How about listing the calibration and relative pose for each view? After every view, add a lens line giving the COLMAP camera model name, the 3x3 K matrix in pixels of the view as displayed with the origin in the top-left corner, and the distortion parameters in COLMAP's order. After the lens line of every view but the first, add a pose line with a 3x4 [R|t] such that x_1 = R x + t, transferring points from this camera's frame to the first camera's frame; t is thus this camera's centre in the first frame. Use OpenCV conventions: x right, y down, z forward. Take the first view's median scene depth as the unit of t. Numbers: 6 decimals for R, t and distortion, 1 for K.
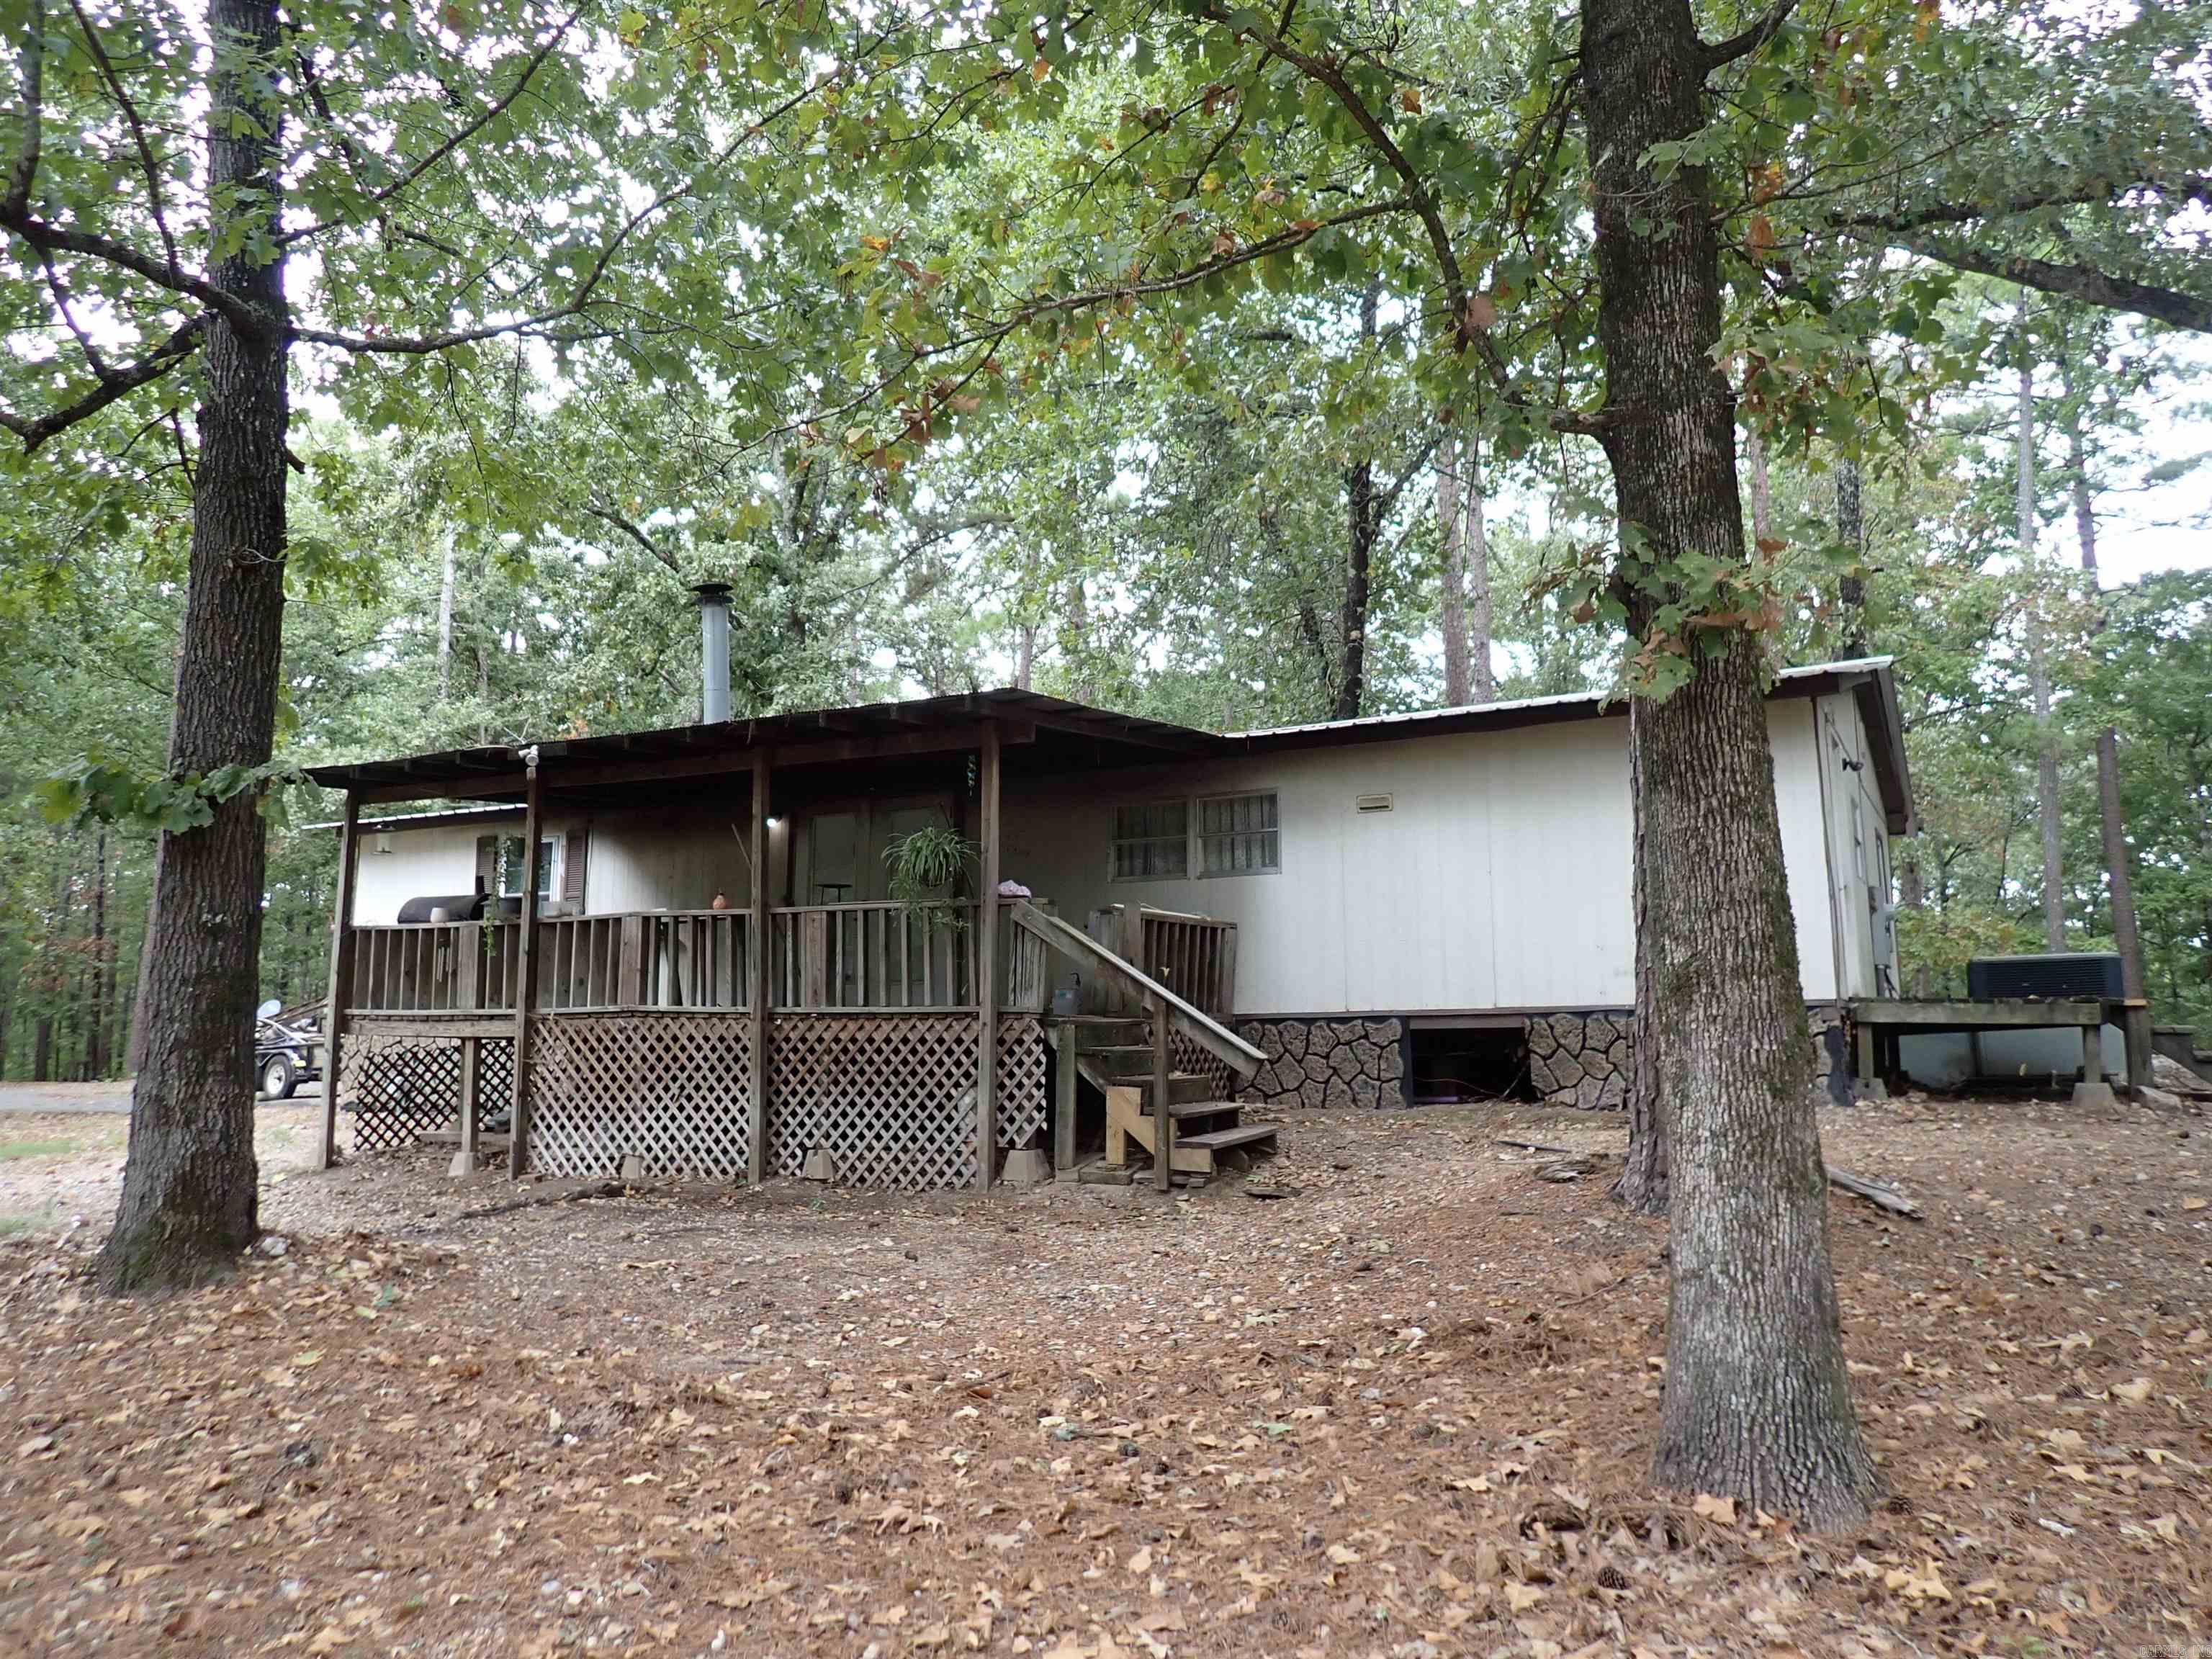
lens RADIAL K [[1607.3, 0, 1106.0], [0, 1607.3, 829.5], [0, 0, 1]] dist [-0.001178, 0.003010]
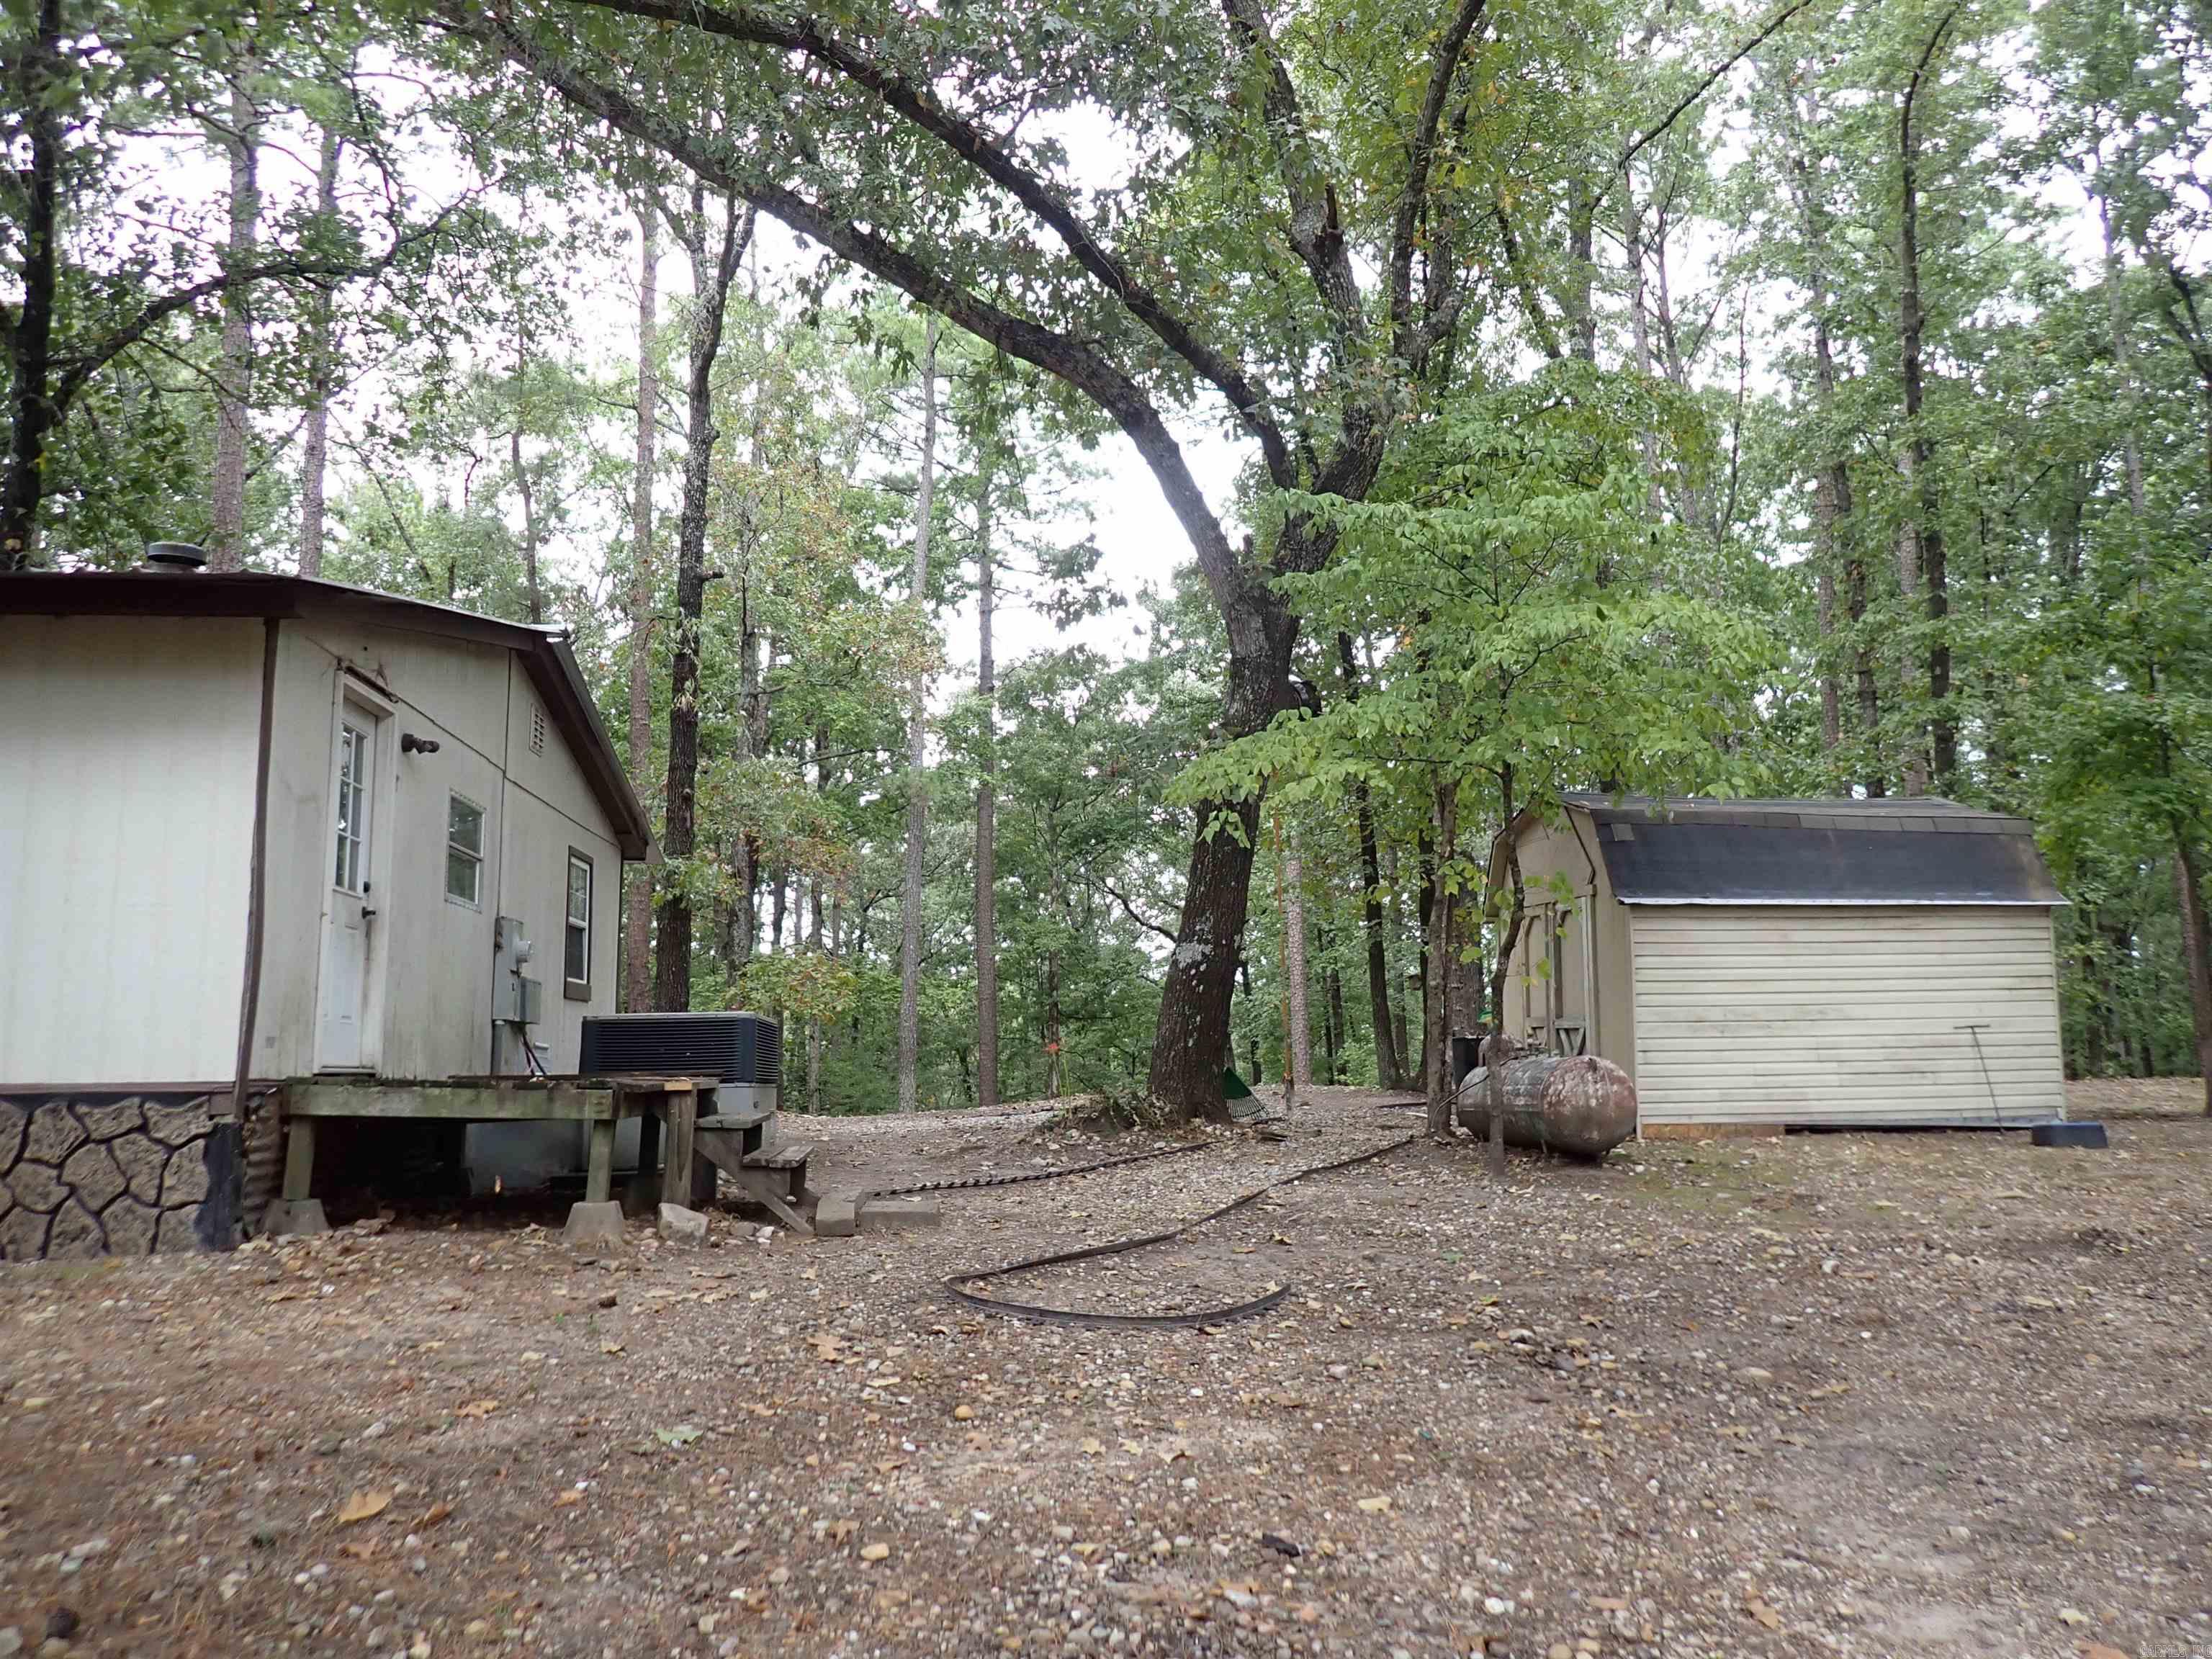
lens RADIAL K [[1618.9, 0, 1040.2], [0, 1618.9, 827.9], [0, 0, 1]] dist [0.007632, -0.000735]
pose [[0.850513, 0.079473, 0.519915, 0.334884], [-0.068919, 0.996835, -0.039630, 0.007039], [-0.521419, -0.002126, 0.853298, 0.244207]]
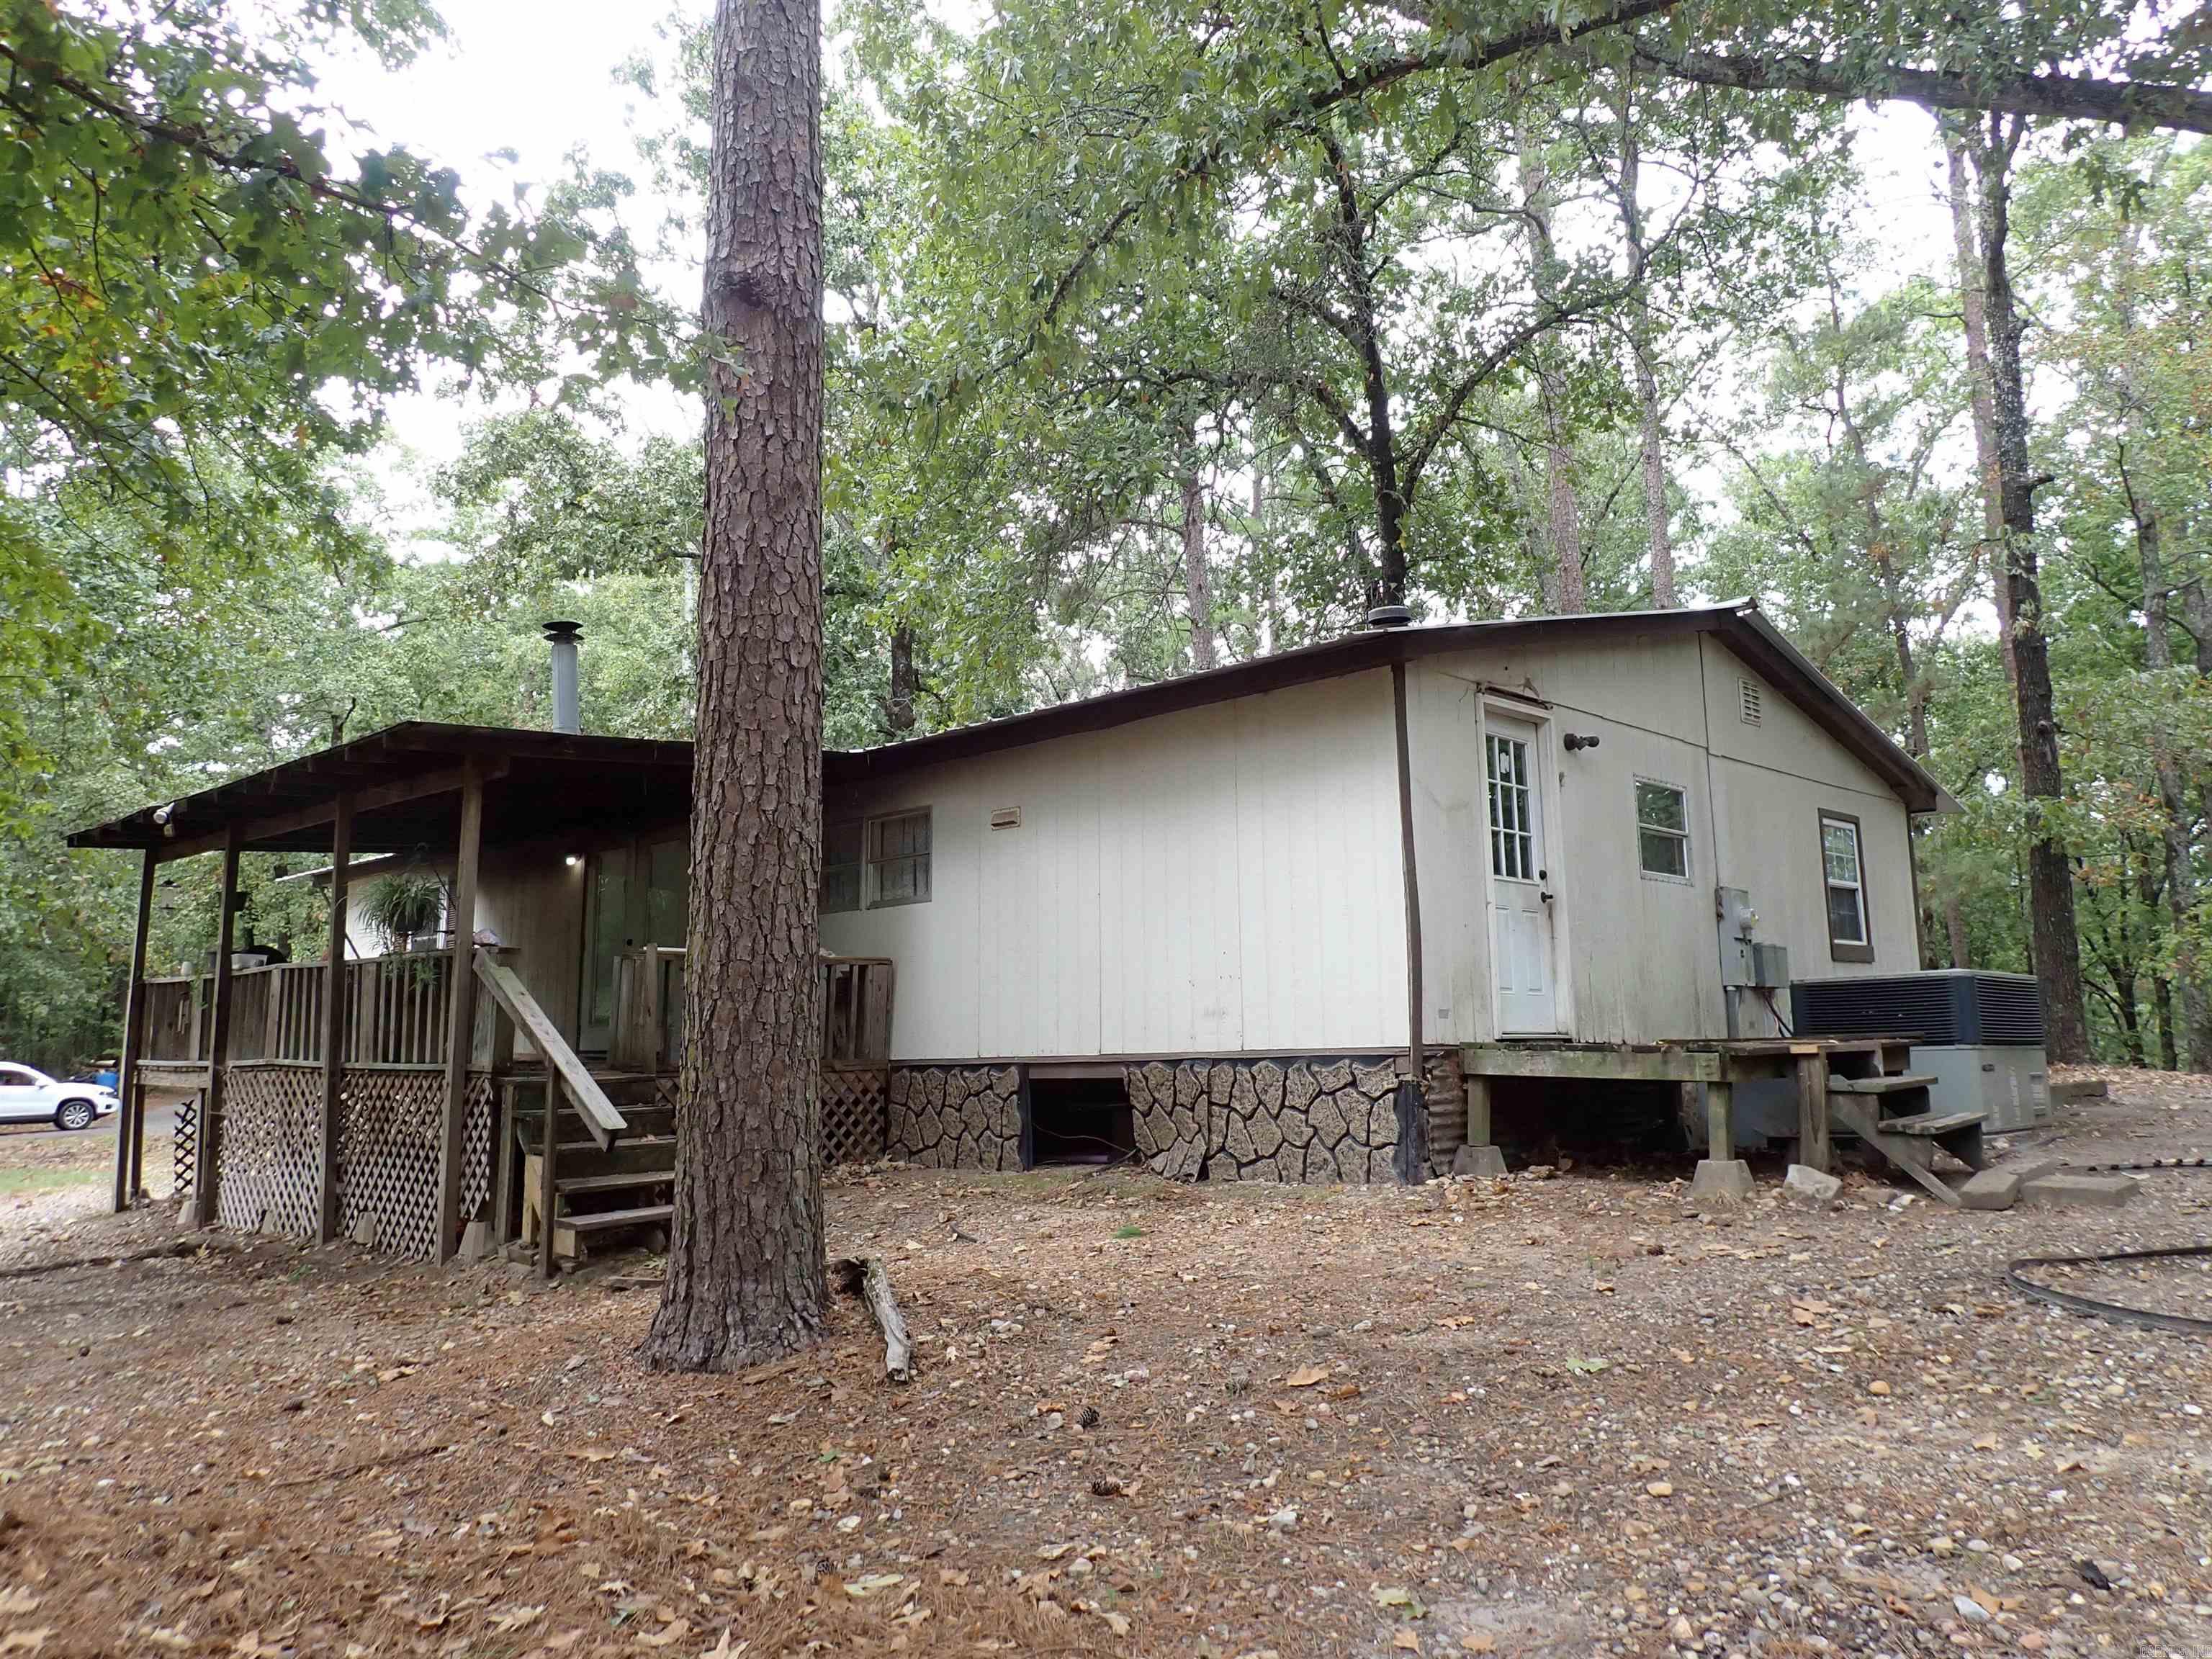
lens RADIAL K [[1589.4, 0, 1106.0], [0, 1589.4, 829.5], [0, 0, 1]] dist [0.007068, -0.007259]
pose [[0.959236, -0.047075, -0.278658, 0.466260], [0.046264, 0.998884, -0.009490, 0.000340], [0.278794, -0.003788, 0.960343, 0.187686]]
